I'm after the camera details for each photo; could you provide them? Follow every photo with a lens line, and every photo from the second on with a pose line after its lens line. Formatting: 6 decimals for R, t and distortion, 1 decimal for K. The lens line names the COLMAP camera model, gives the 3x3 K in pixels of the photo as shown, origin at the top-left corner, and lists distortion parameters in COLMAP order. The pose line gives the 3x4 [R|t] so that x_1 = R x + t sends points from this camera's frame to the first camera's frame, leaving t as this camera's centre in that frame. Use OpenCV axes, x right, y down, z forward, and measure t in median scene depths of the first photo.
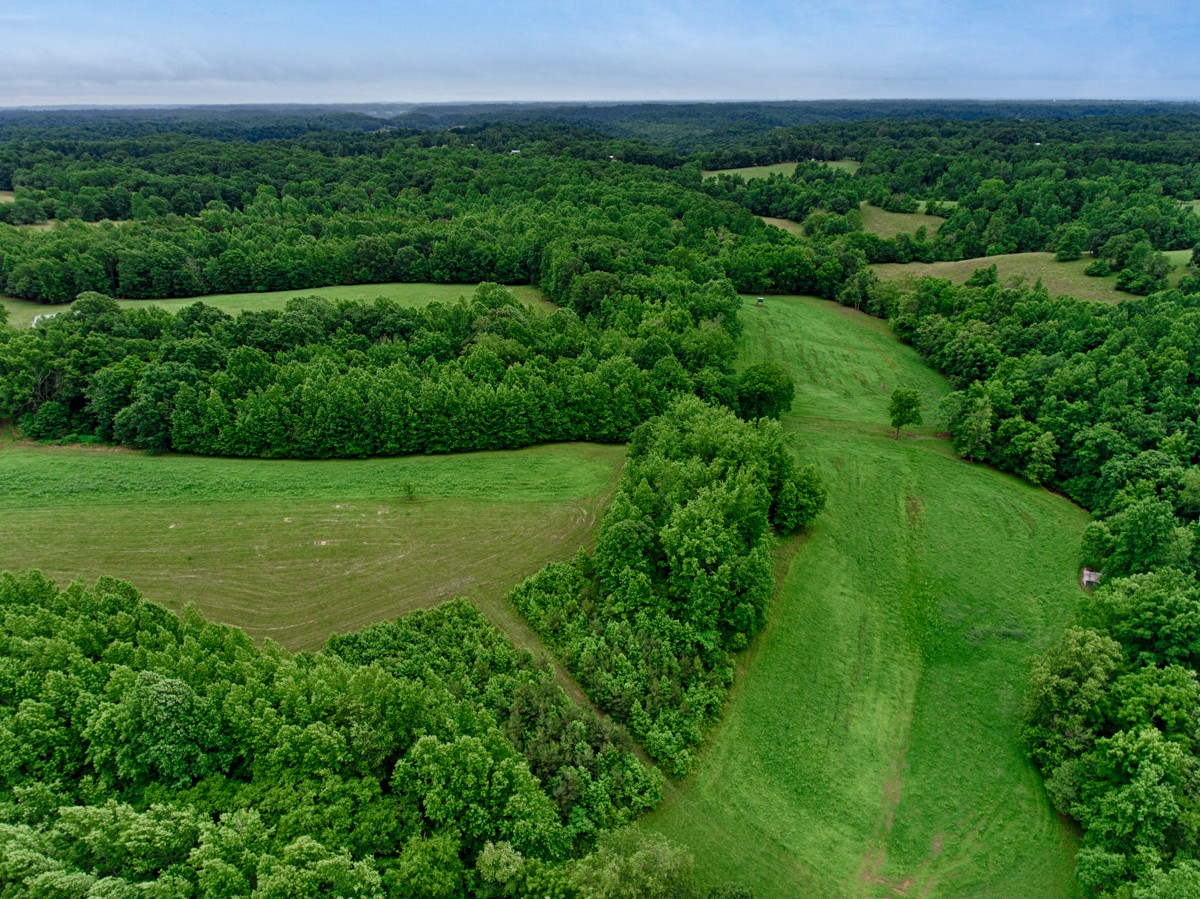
lens RADIAL K [[711.9, 0, 600.0], [0, 711.9, 449.5], [0, 0, 1]] dist [0.004906, -0.002863]
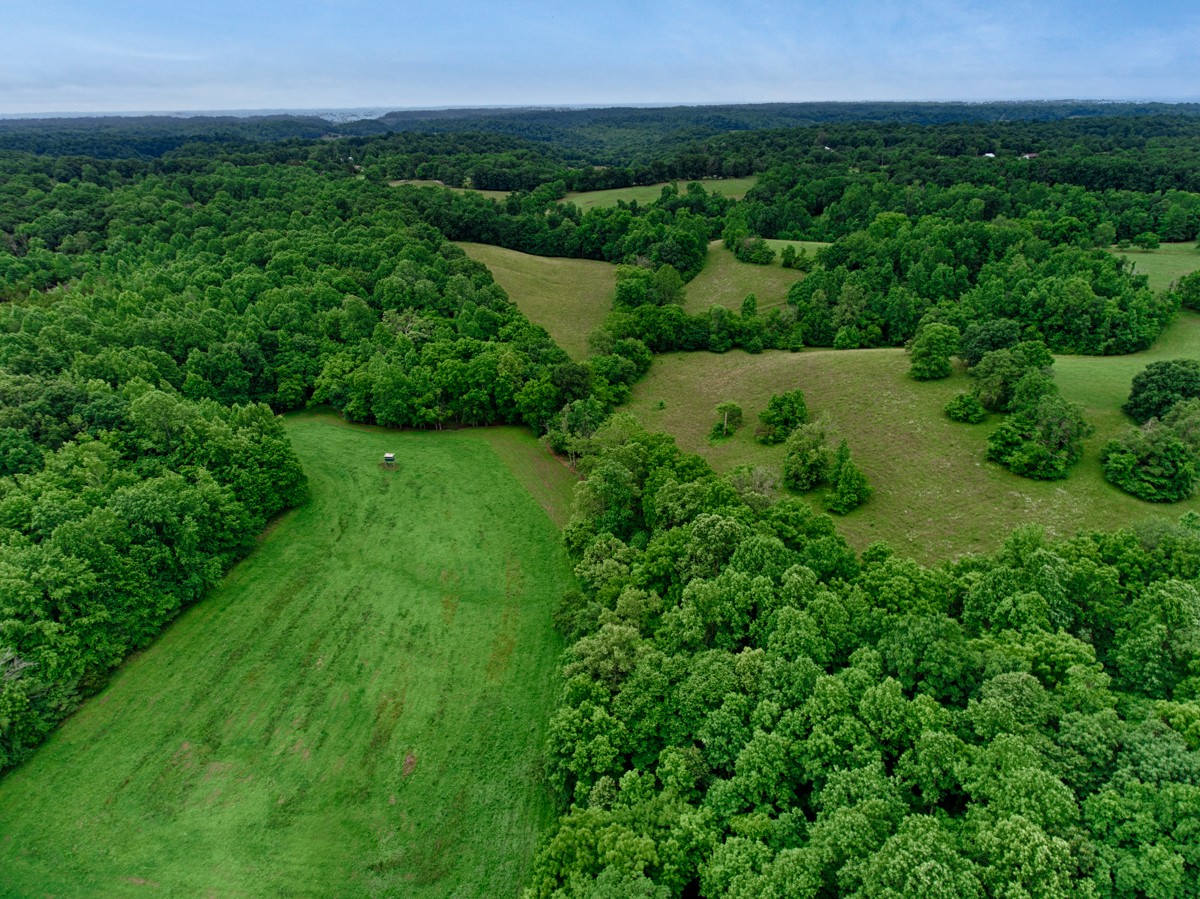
lens RADIAL K [[711.9, 0, 600.0], [0, 711.9, 449.5], [0, 0, 1]] dist [0.004906, -0.002863]
pose [[0.999968, -0.007902, -0.000886, 0.317730], [0.007899, 0.999964, -0.003166, -0.170964], [0.000911, 0.003159, 0.999995, 0.340591]]
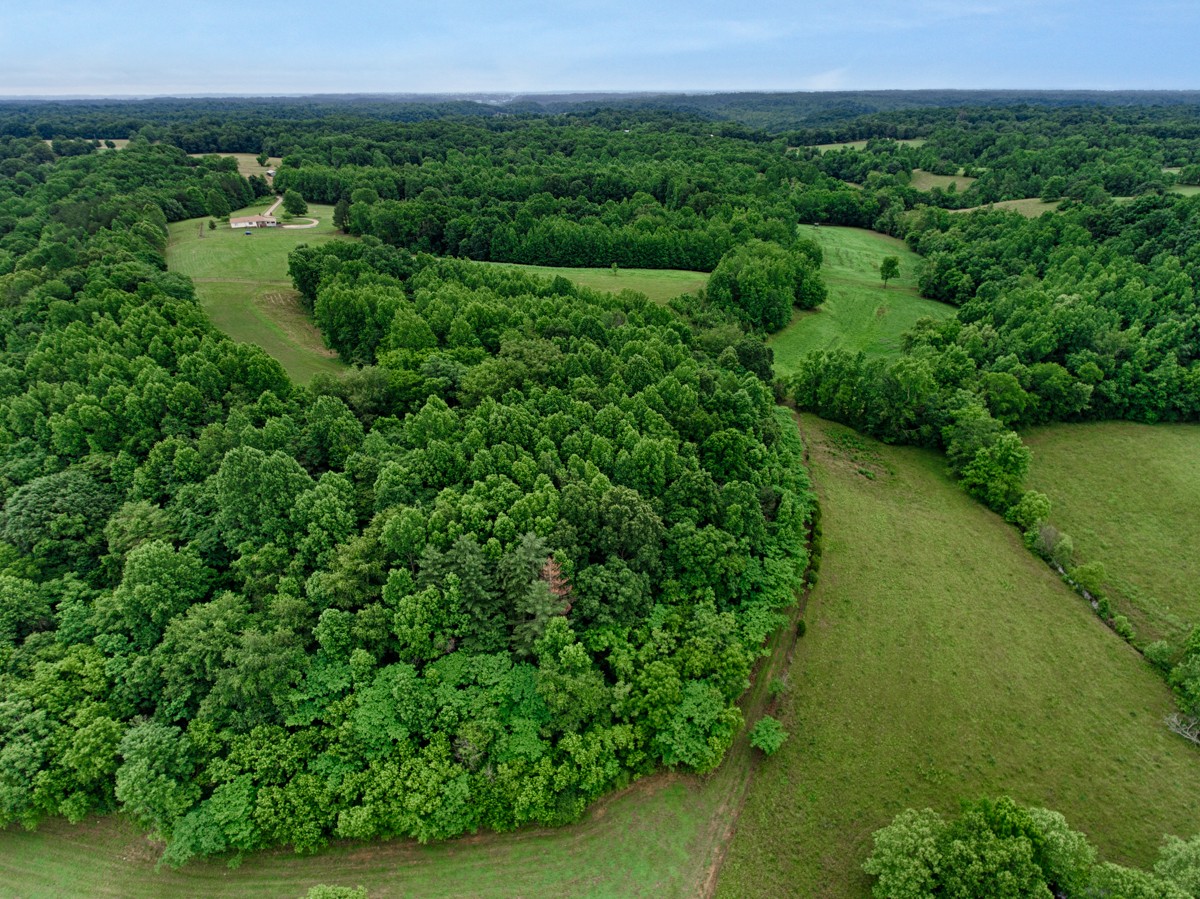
lens RADIAL K [[711.9, 0, 600.0], [0, 711.9, 449.5], [0, 0, 1]] dist [0.004906, -0.002863]
pose [[0.992782, 0.053944, -0.107119, -0.021552], [-0.052713, 0.998507, 0.014287, 0.192620], [0.107730, -0.008538, 0.994144, -0.372652]]
